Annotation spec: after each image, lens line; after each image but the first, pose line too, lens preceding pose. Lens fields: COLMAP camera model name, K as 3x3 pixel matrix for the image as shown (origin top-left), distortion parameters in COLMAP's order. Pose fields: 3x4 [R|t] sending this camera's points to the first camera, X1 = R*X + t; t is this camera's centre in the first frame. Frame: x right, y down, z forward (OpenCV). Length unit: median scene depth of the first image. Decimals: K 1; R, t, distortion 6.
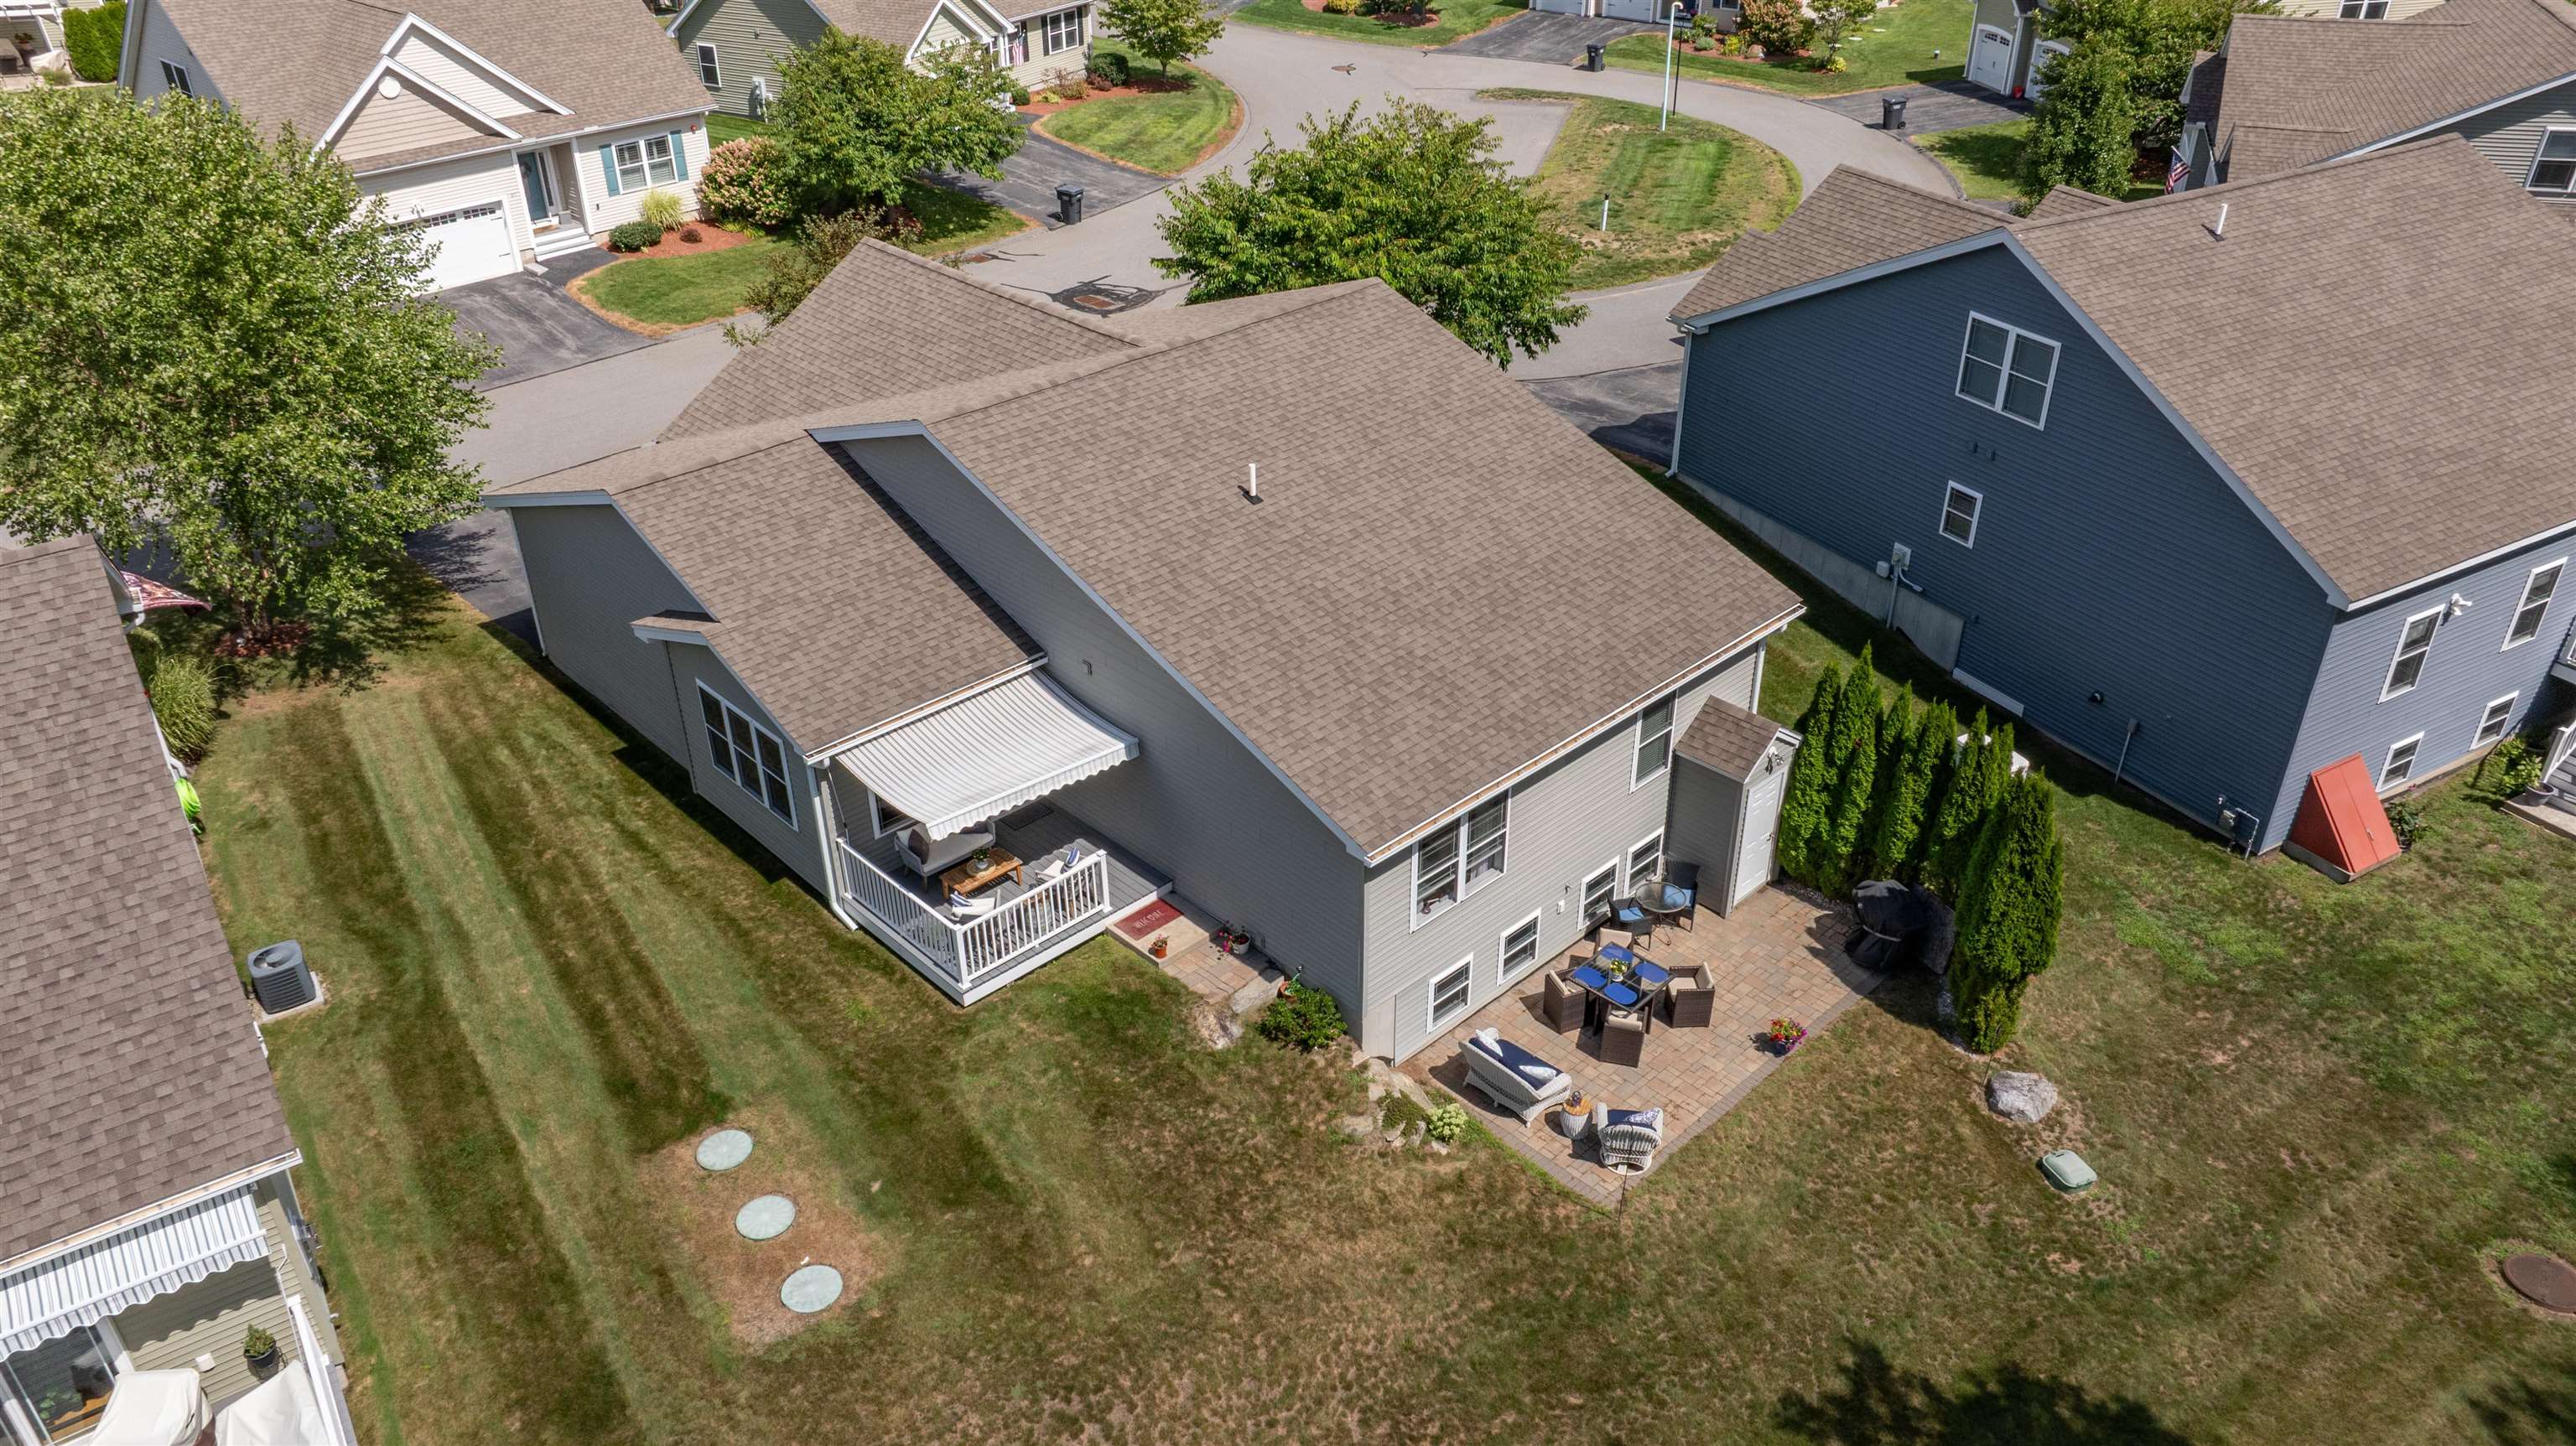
lens RADIAL K [[1802.4, 0, 1288.0], [0, 1802.4, 723.0], [0, 0, 1]] dist [-0.021076, 0.018239]
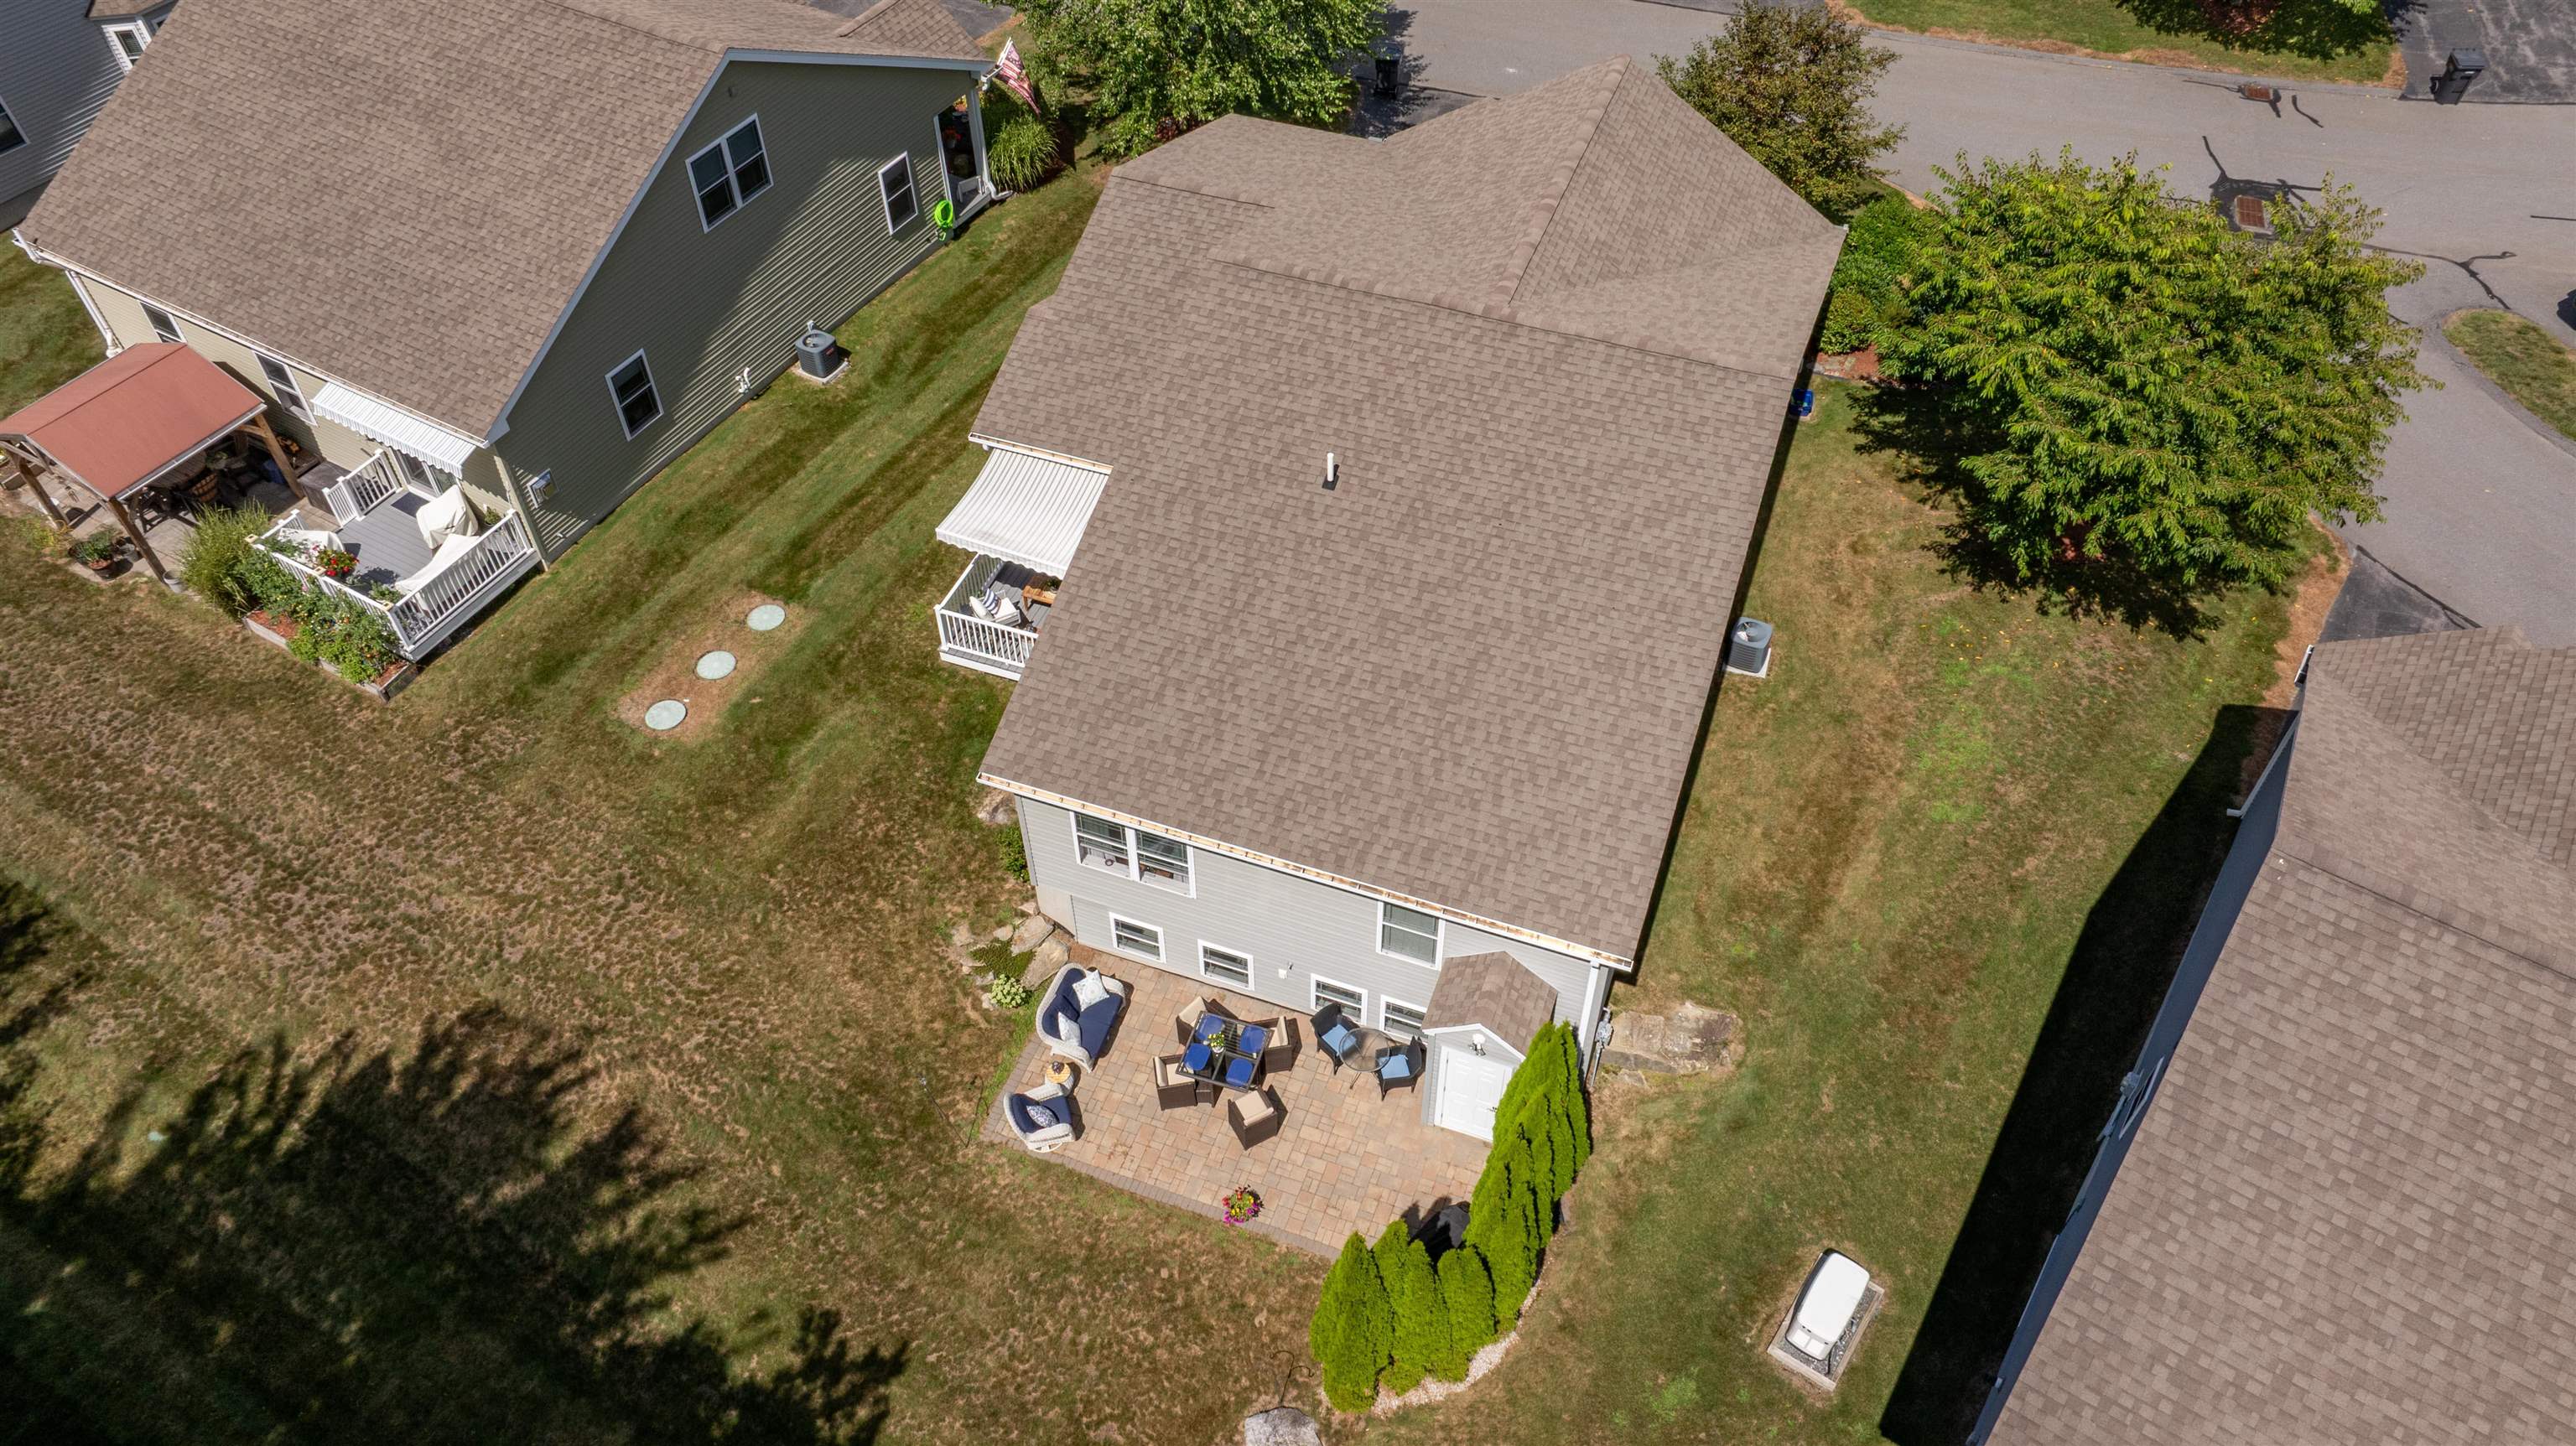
lens RADIAL K [[1802.4, 0, 1288.0], [0, 1802.4, 723.0], [0, 0, 1]] dist [-0.021076, 0.018239]
pose [[0.431815, 0.667542, -0.606568, 0.837662], [-0.457861, 0.741639, 0.490240, -0.628259], [0.777110, 0.066031, 0.625892, 0.426820]]
